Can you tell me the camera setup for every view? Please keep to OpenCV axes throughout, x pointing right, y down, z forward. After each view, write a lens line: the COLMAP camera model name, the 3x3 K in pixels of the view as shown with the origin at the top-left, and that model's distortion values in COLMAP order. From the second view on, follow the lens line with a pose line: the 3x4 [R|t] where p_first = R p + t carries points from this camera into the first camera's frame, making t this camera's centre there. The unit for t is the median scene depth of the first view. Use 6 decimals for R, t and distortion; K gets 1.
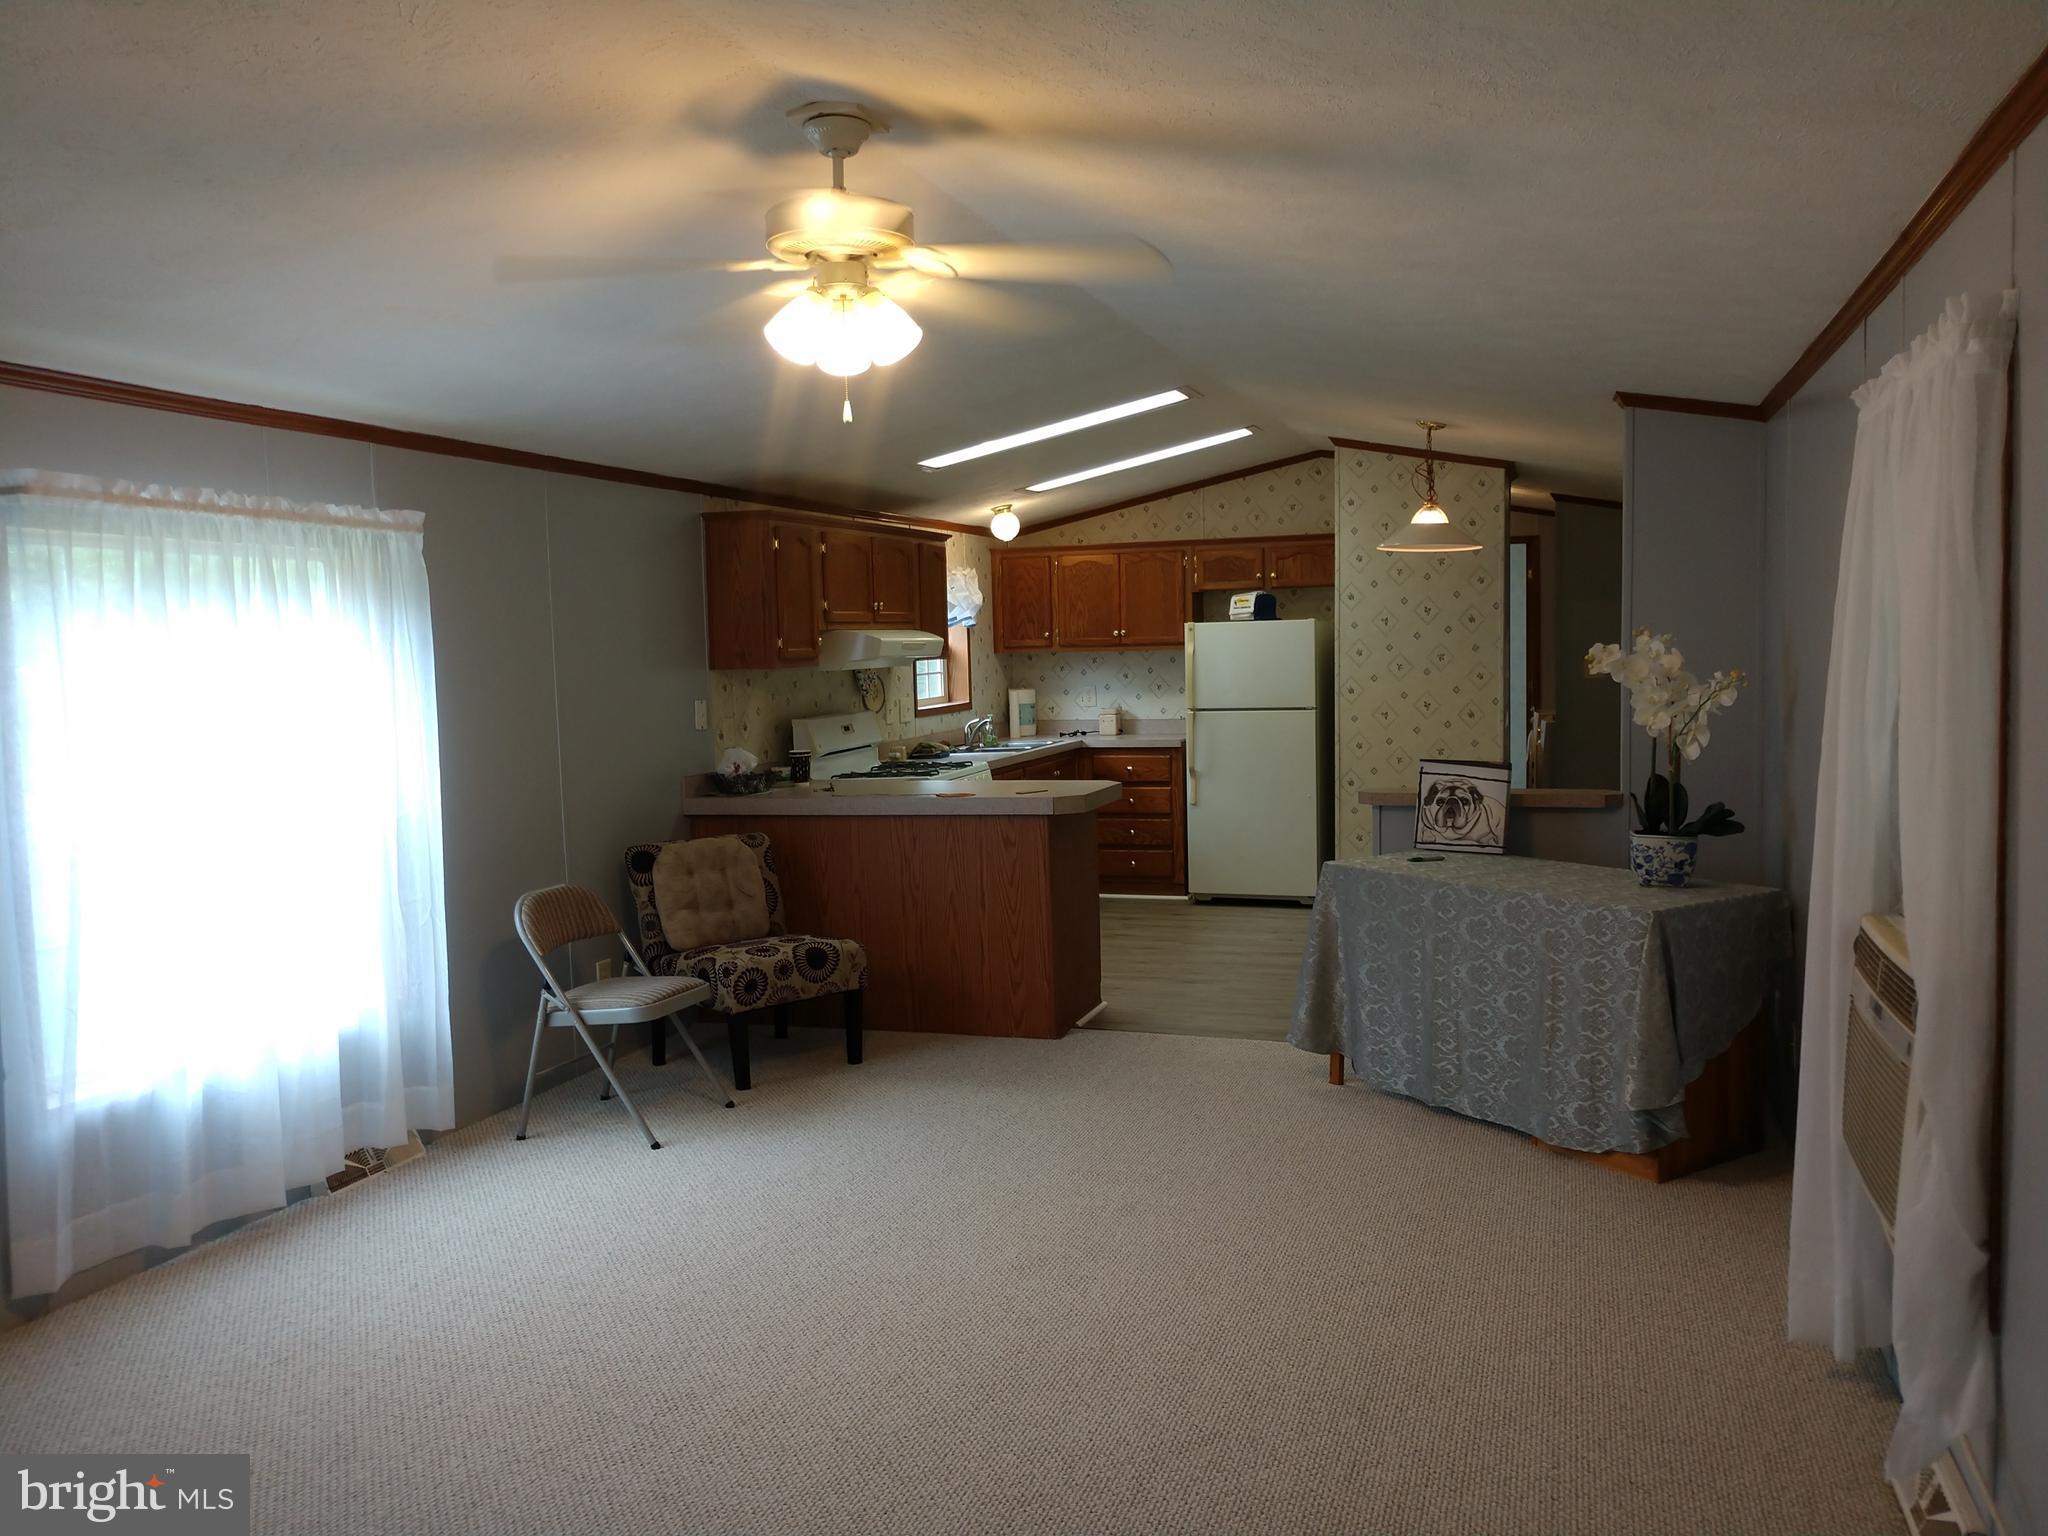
lens RADIAL K [[1576.9, 0, 1025.7], [0, 1576.9, 767.6], [0, 0, 1]] dist [0.005645, 0.012286]
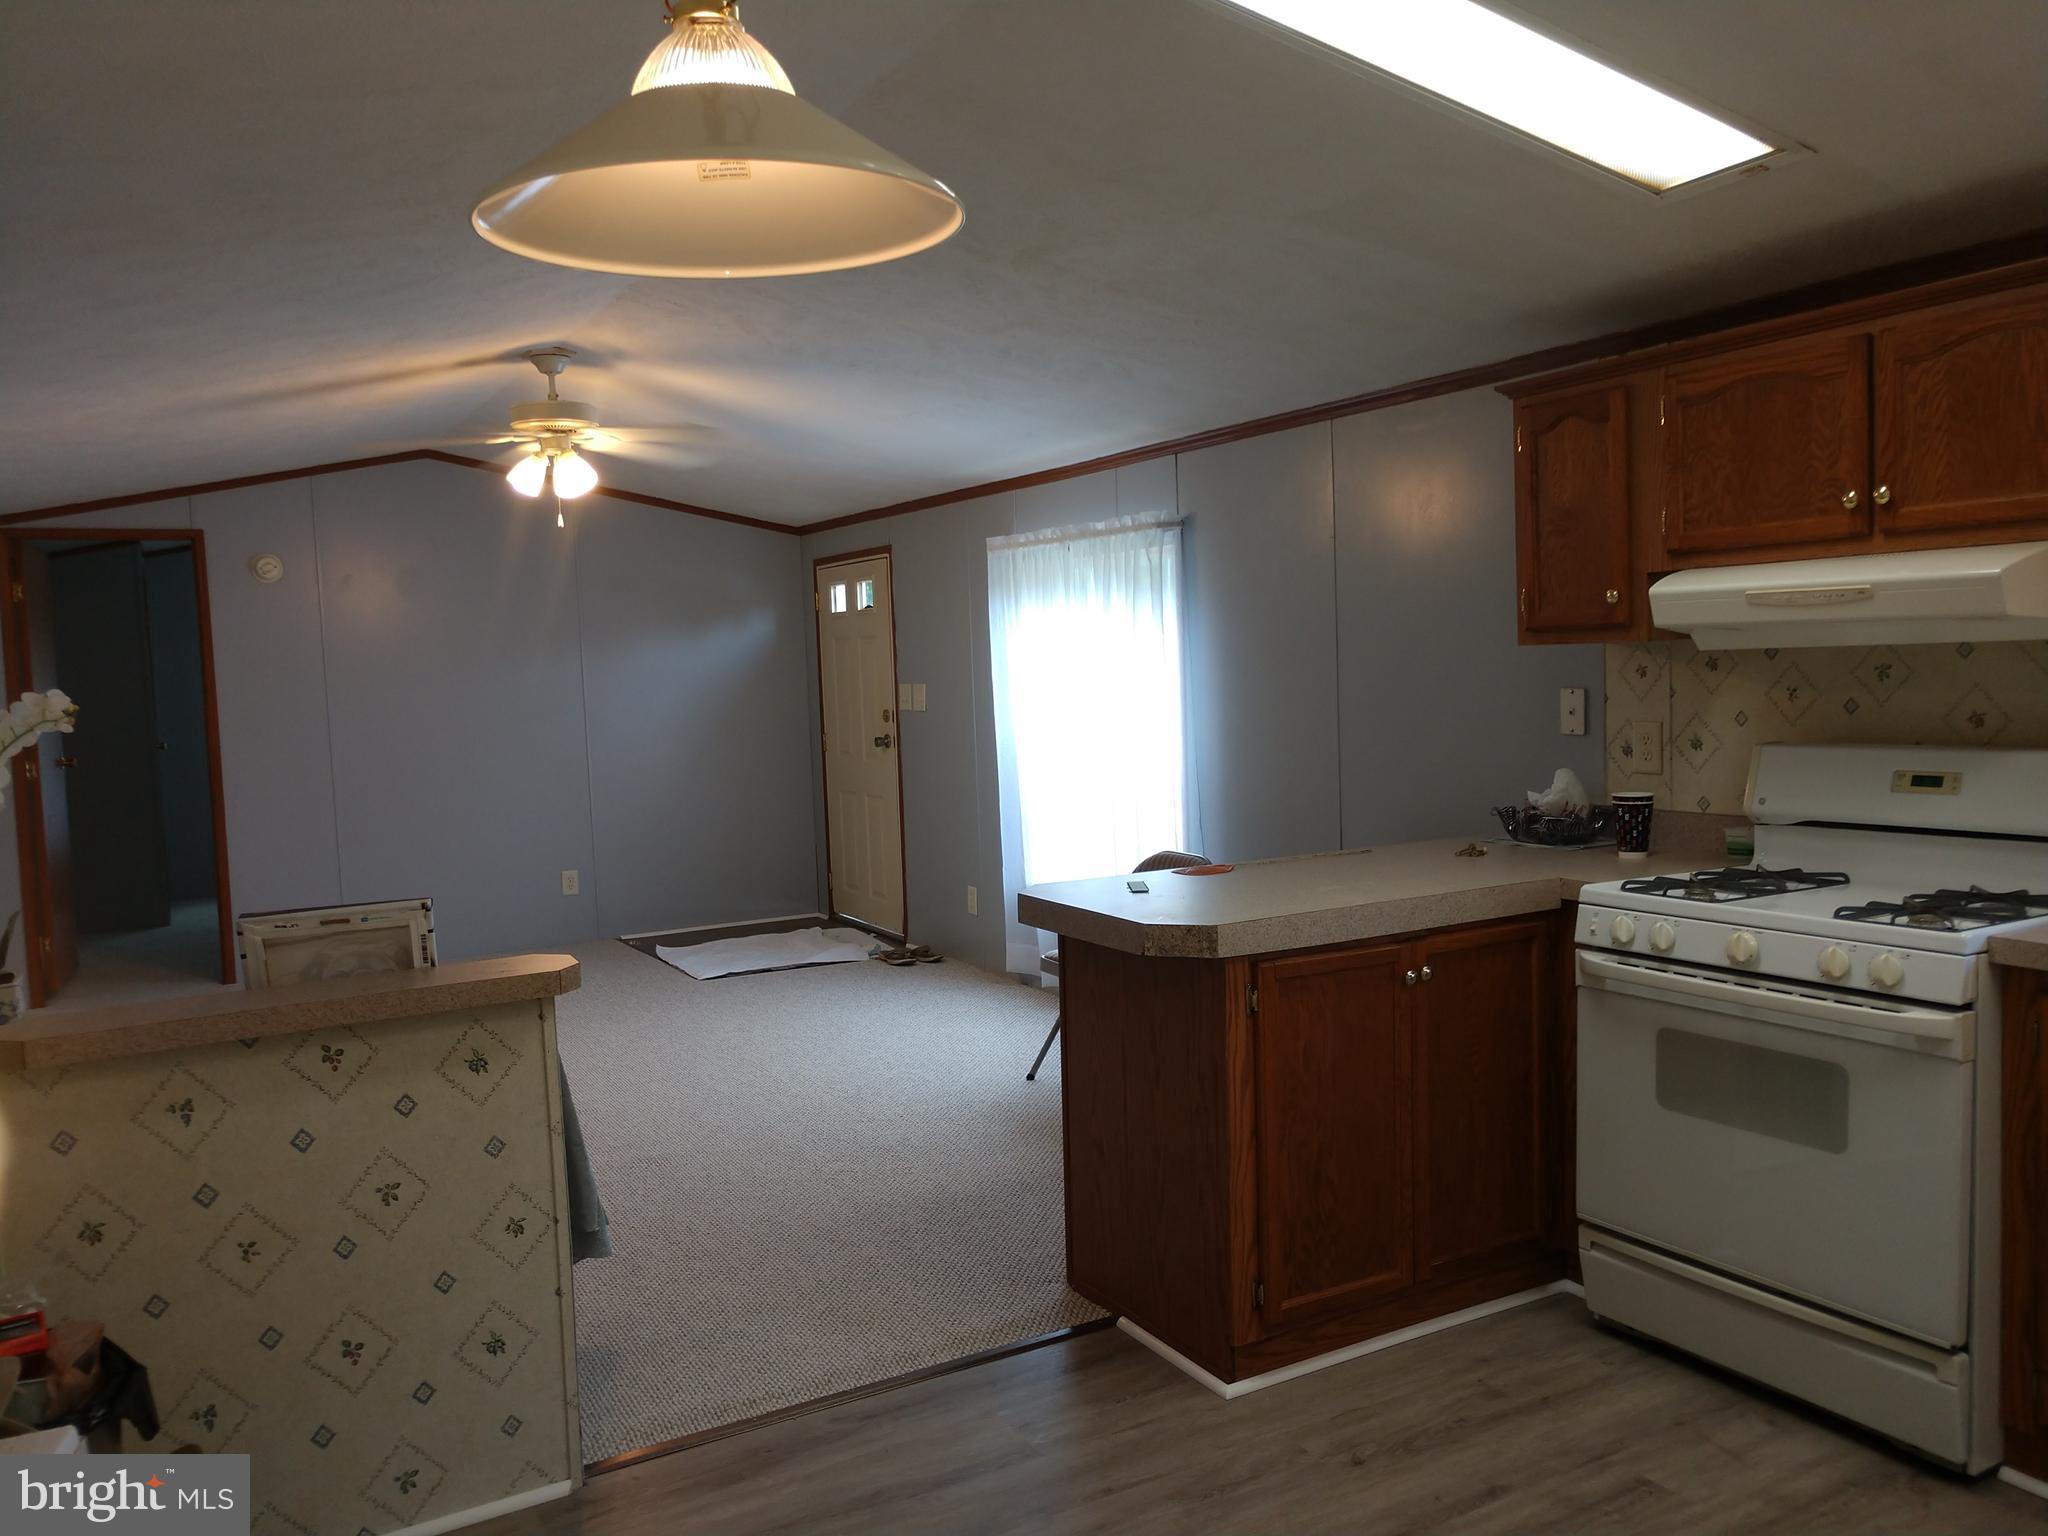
lens RADIAL K [[1576.9, 0, 1026.9], [0, 1576.9, 770.4], [0, 0, 1]] dist [0.005645, 0.012286]
pose [[-0.658038, 0.106476, -0.745419, 0.298313], [-0.002804, 0.989599, 0.143829, -0.071890], [0.752980, 0.096735, -0.650895, 0.885862]]
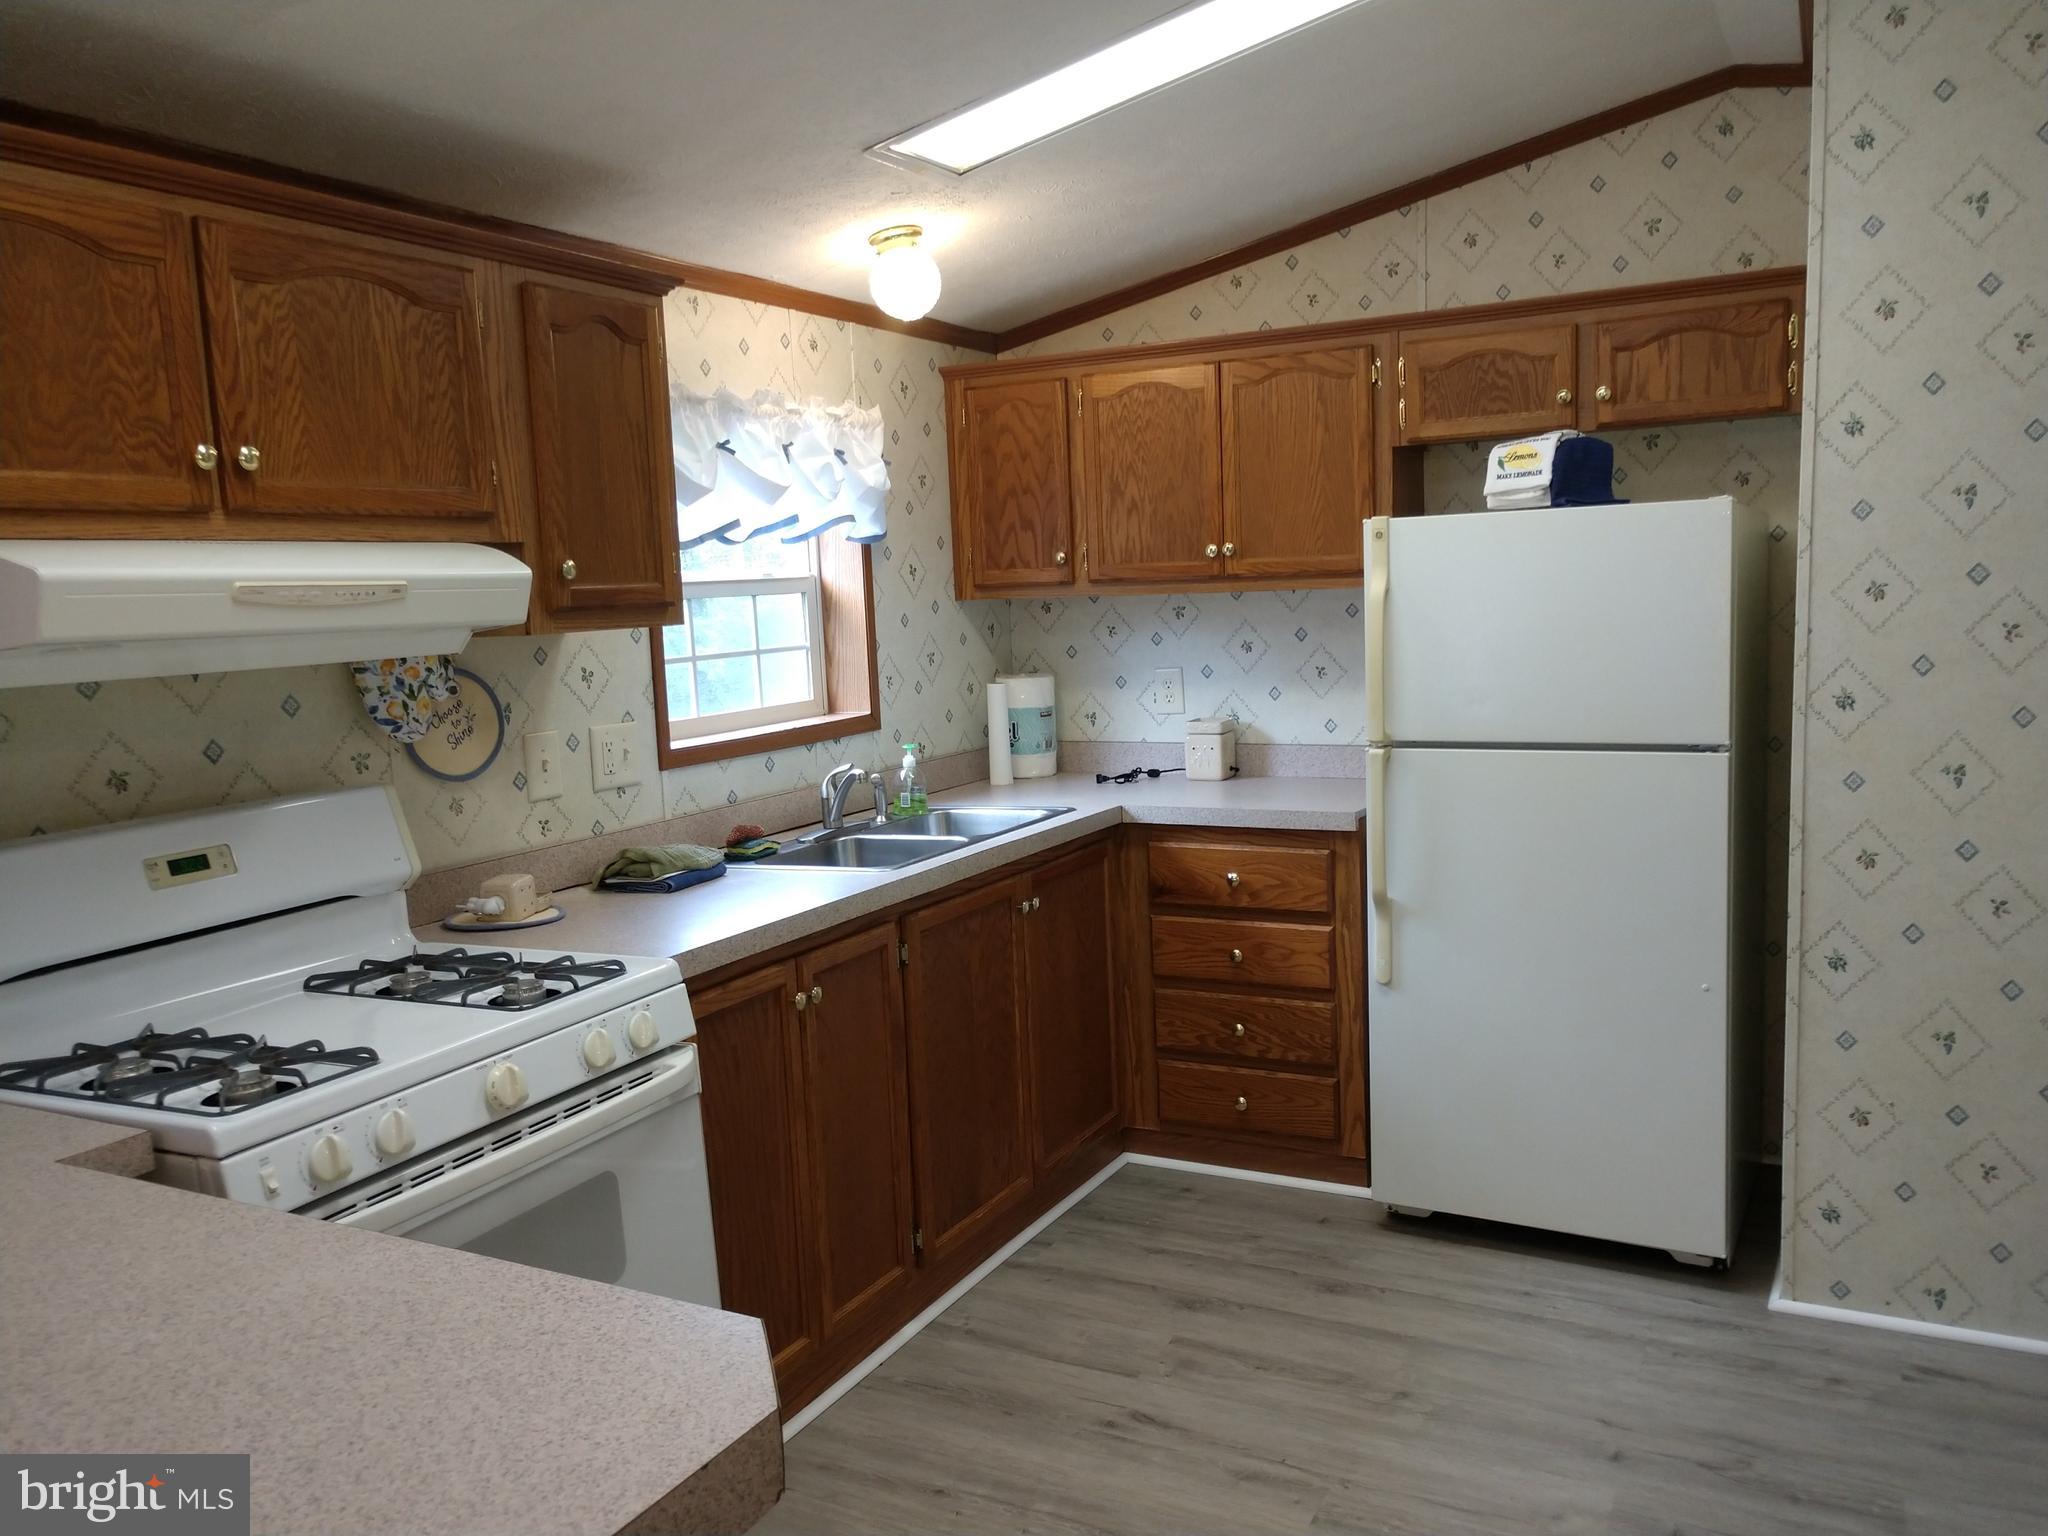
lens RADIAL K [[1576.9, 0, 1025.8], [0, 1576.9, 776.2], [0, 0, 1]] dist [0.005645, 0.012286]
pose [[0.987125, 0.005446, -0.159861, 0.078495], [0.001960, 0.998933, 0.046138, -0.045179], [0.159941, -0.045858, 0.986061, 0.584526]]
